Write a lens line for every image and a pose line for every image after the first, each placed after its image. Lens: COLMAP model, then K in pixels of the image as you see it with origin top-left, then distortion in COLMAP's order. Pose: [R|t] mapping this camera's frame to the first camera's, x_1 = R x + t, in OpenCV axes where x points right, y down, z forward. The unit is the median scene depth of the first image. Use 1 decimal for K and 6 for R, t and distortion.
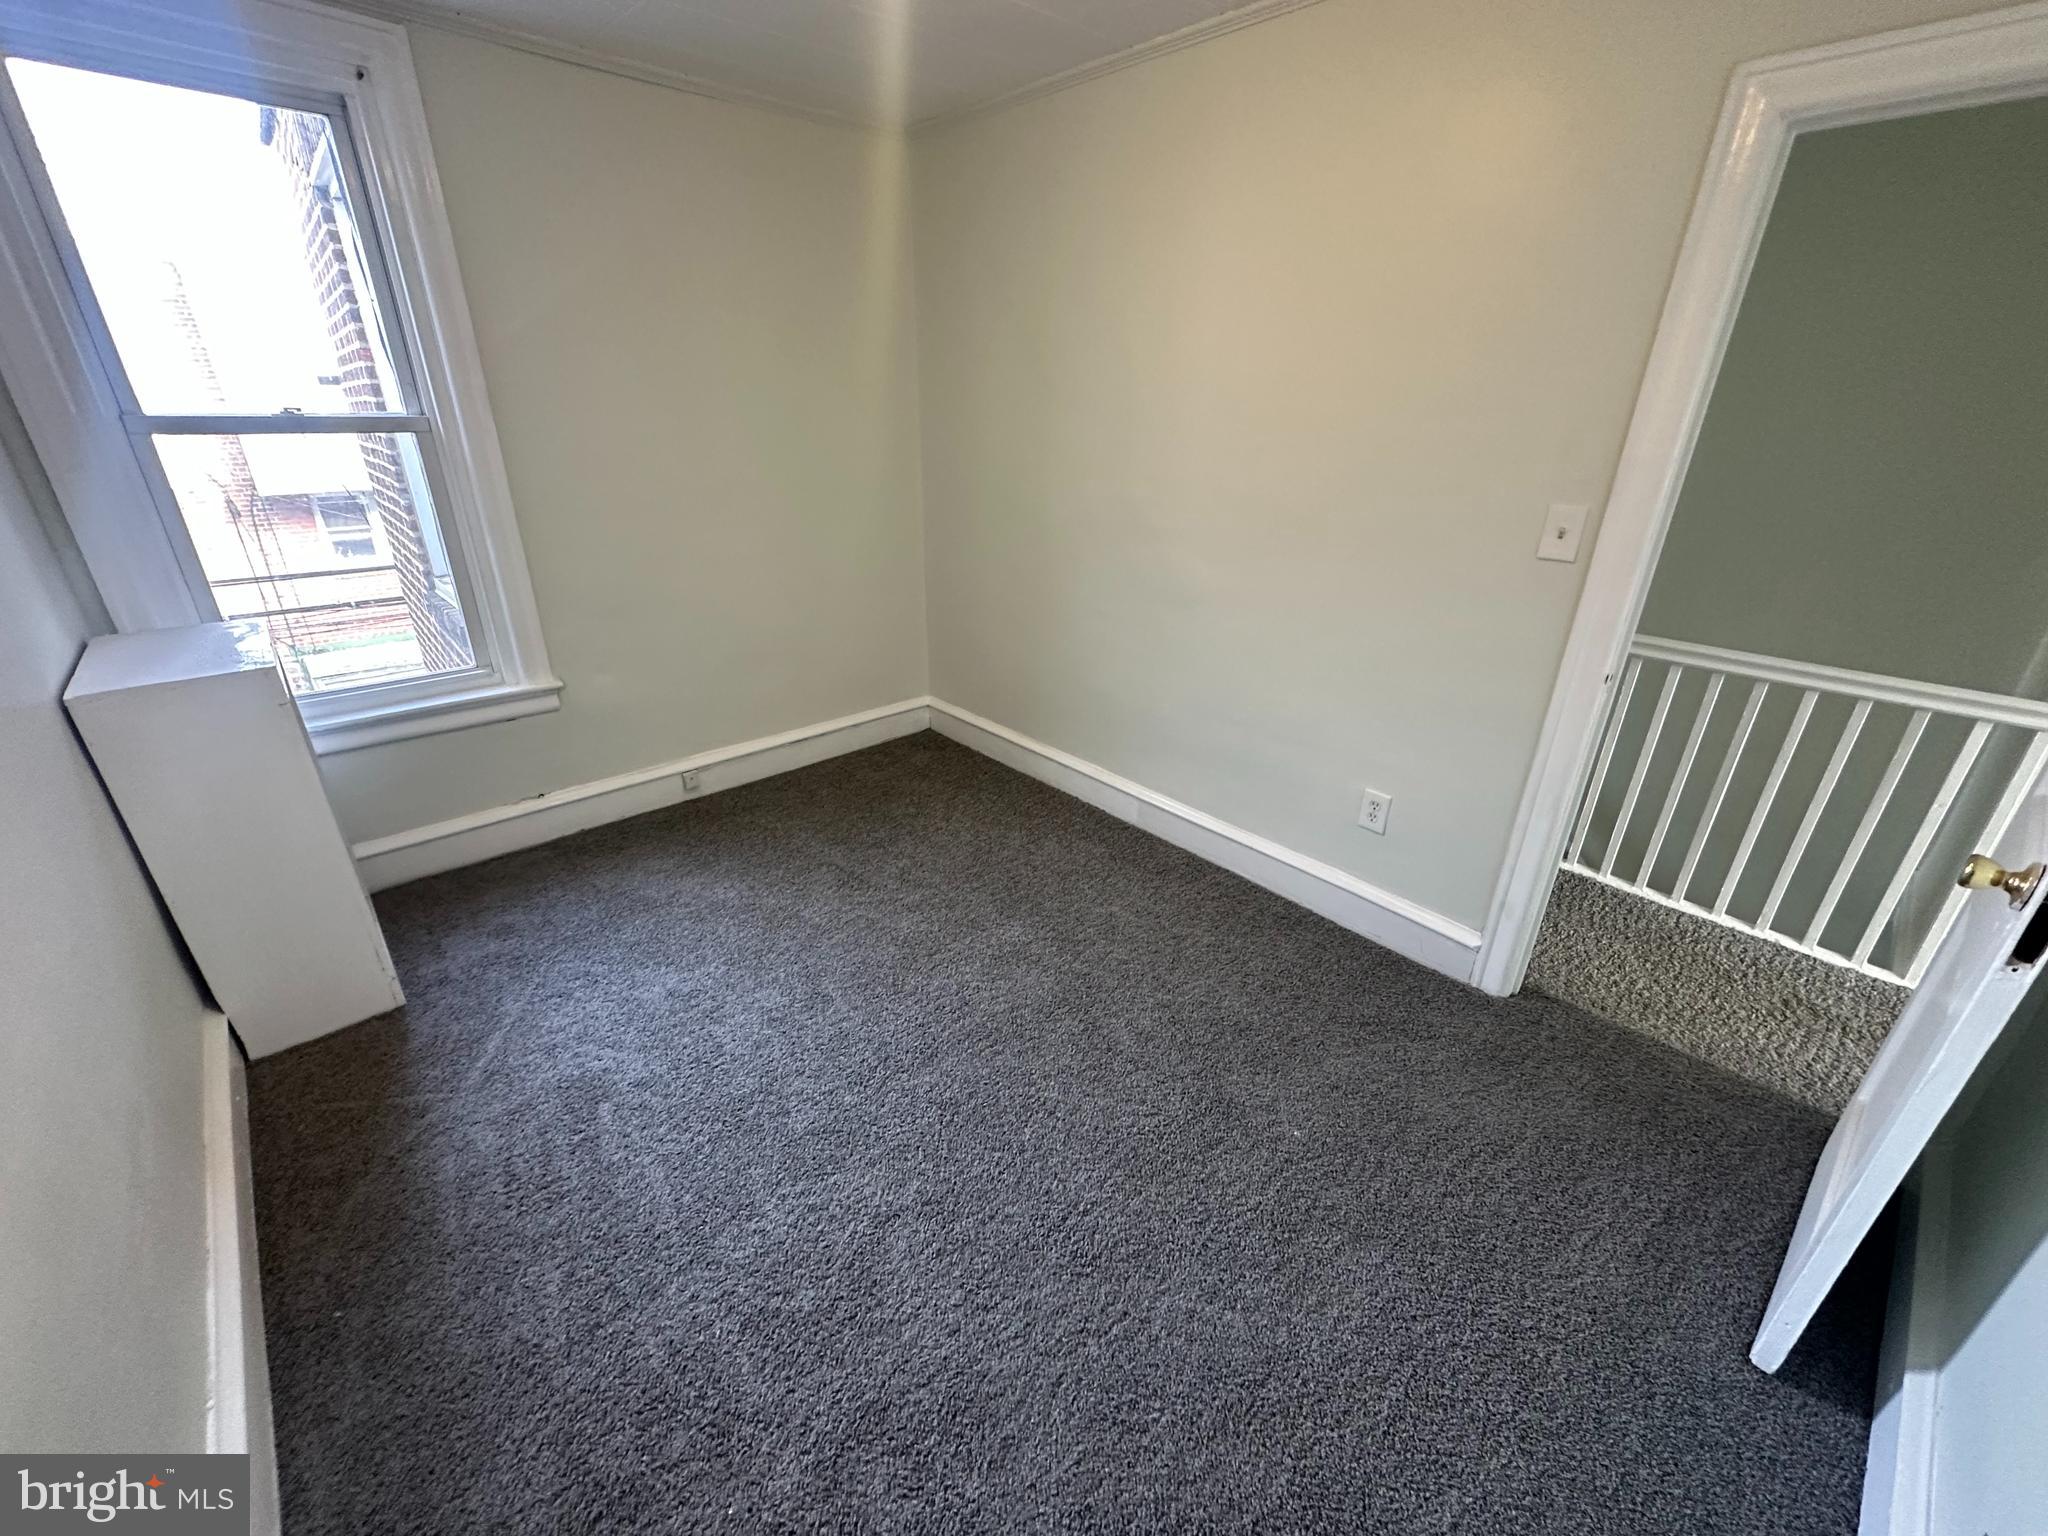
lens RADIAL K [[815.2, 0, 1024.9], [0, 815.2, 765.6], [0, 0, 1]] dist [-0.004494, 0.000978]
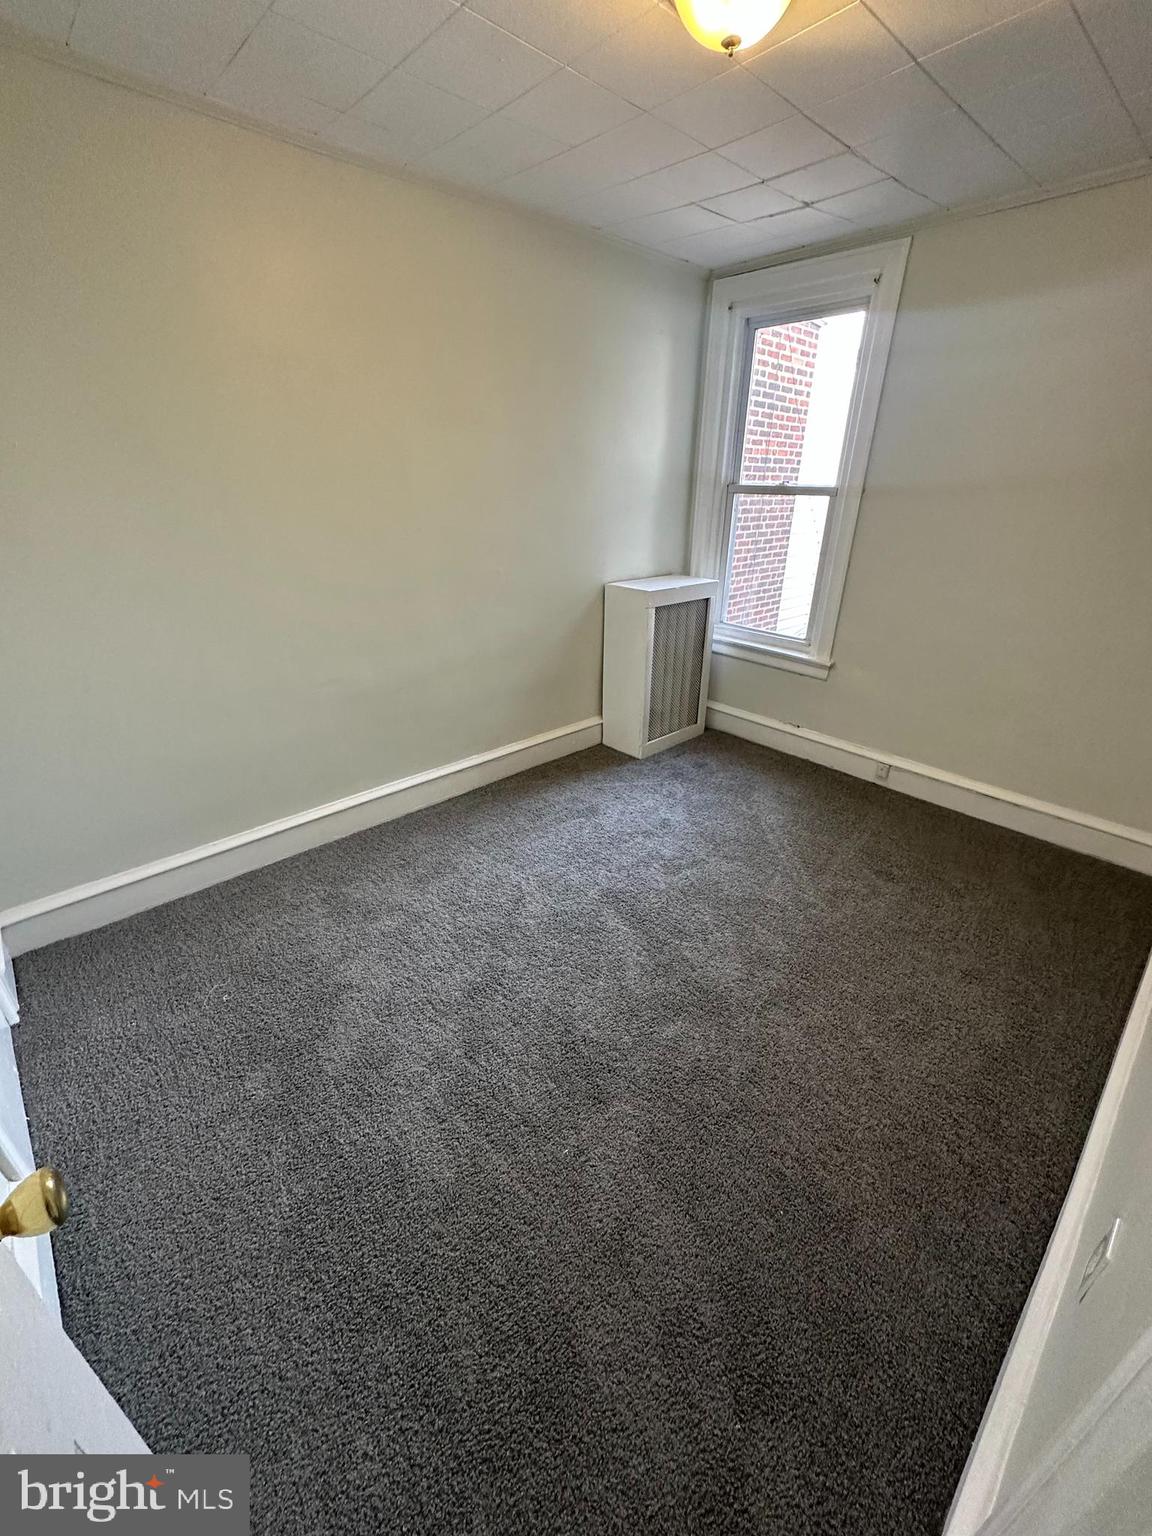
lens RADIAL K [[611.4, 0, 576.0], [0, 611.4, 768.0], [0, 0, 1]] dist [-0.004494, 0.000978]
pose [[0.001886, 0.417301, -0.908766, 0.550799], [-0.414901, 0.827184, 0.378978, -0.176434], [0.909865, 0.376333, 0.174698, 0.440184]]
